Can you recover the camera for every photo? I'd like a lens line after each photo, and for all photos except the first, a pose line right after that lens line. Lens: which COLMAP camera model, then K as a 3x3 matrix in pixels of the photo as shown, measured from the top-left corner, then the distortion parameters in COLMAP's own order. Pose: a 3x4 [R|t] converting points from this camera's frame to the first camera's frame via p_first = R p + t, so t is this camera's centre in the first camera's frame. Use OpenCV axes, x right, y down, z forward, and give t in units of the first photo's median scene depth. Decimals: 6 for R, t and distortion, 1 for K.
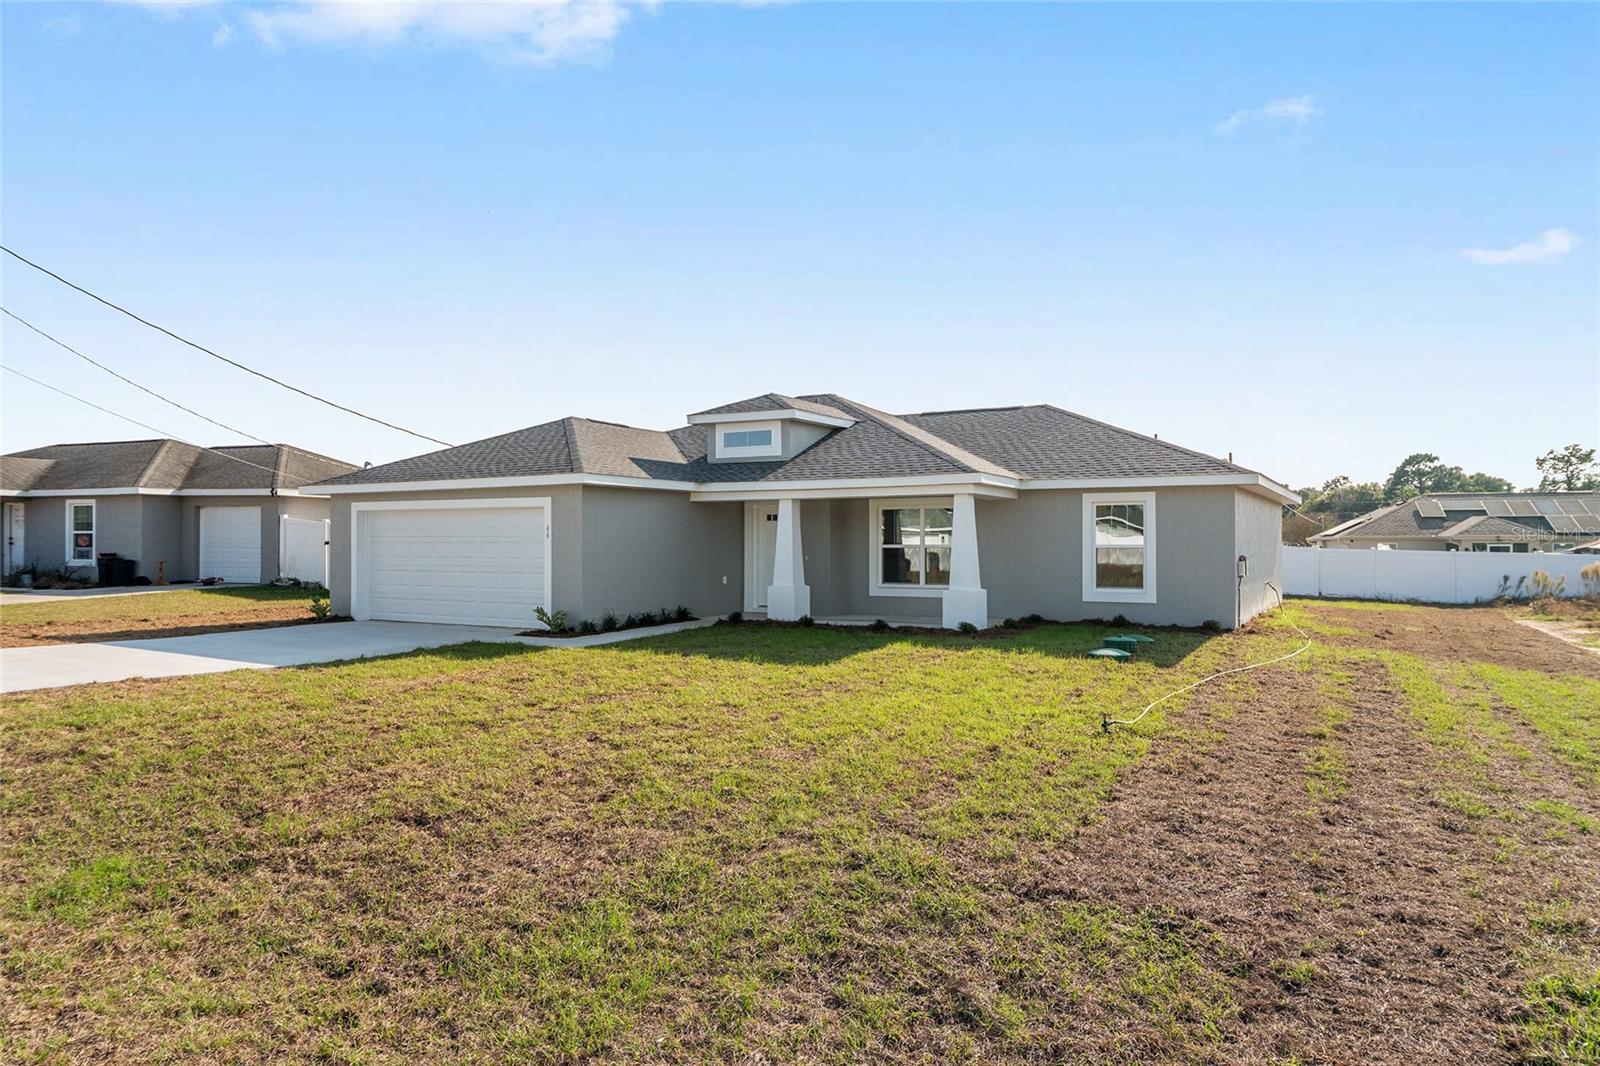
lens RADIAL K [[1067.8, 0, 801.2], [0, 1067.8, 538.1], [0, 0, 1]] dist [-0.001333, -0.001143]
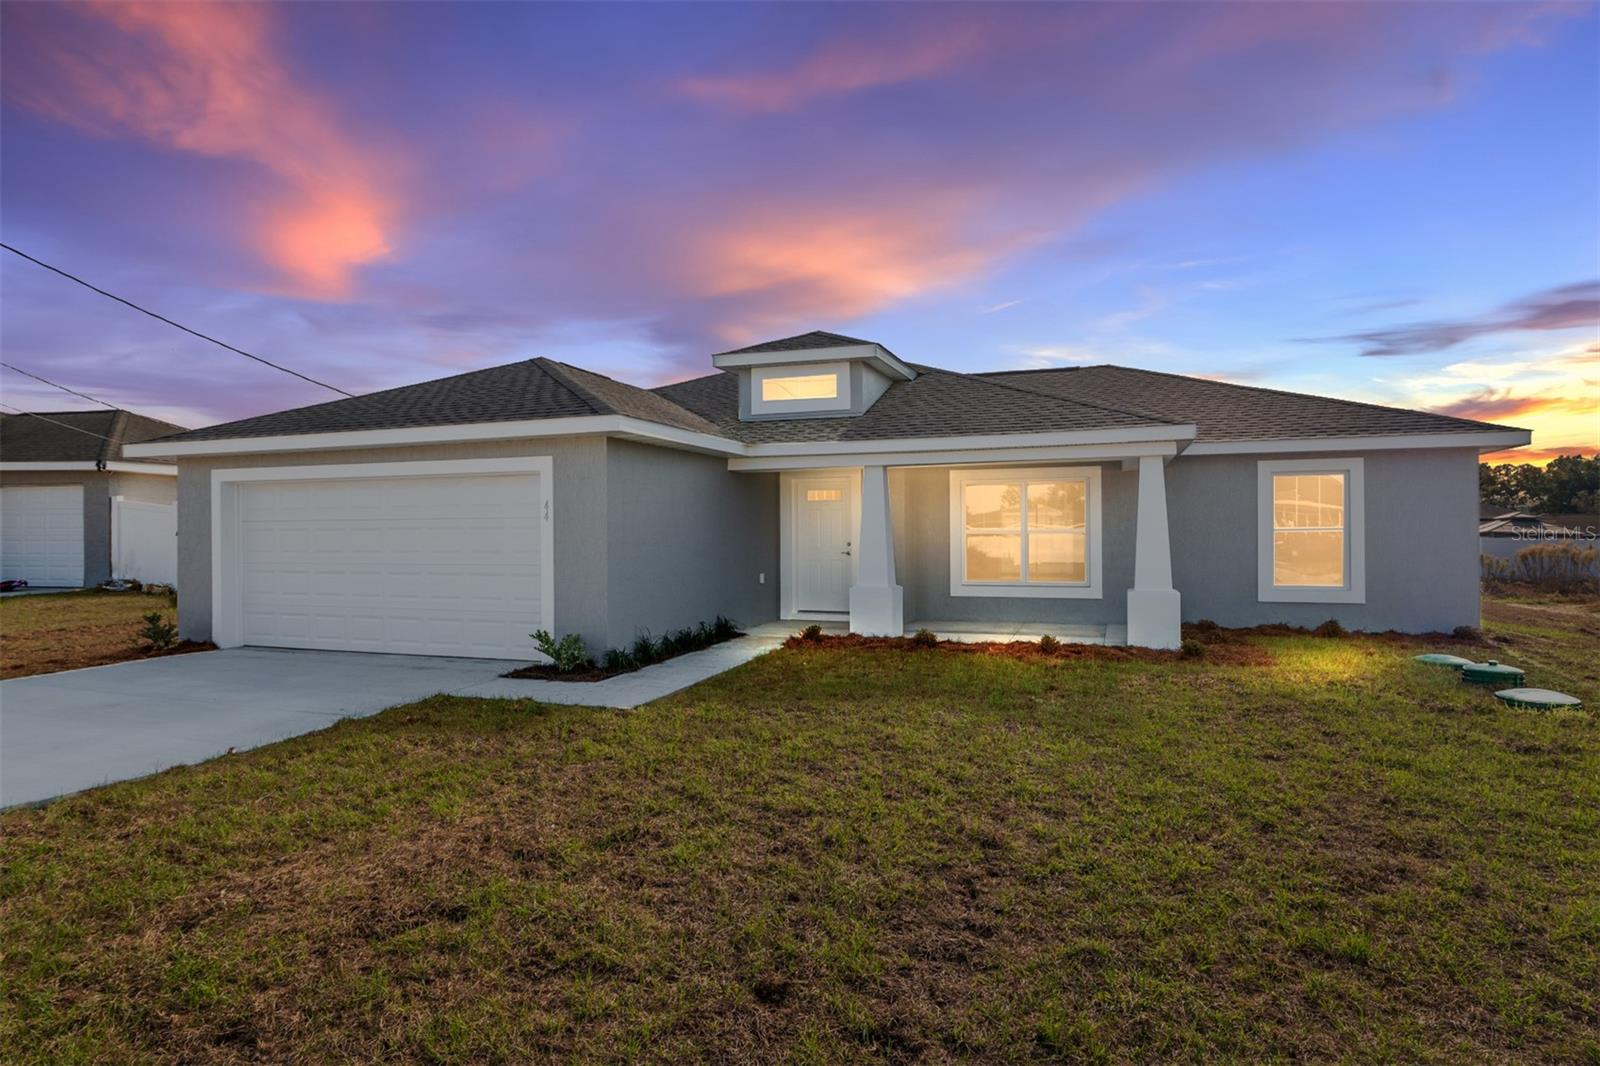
lens RADIAL K [[911.5, 0, 797.5], [0, 911.5, 527.9], [0, 0, 1]] dist [-0.000129, 0.001323]
pose [[0.986181, -0.004568, 0.165609, -0.154794], [0.004904, 0.999987, -0.001622, 0.005438], [-0.165600, 0.002411, 0.986190, 0.376610]]
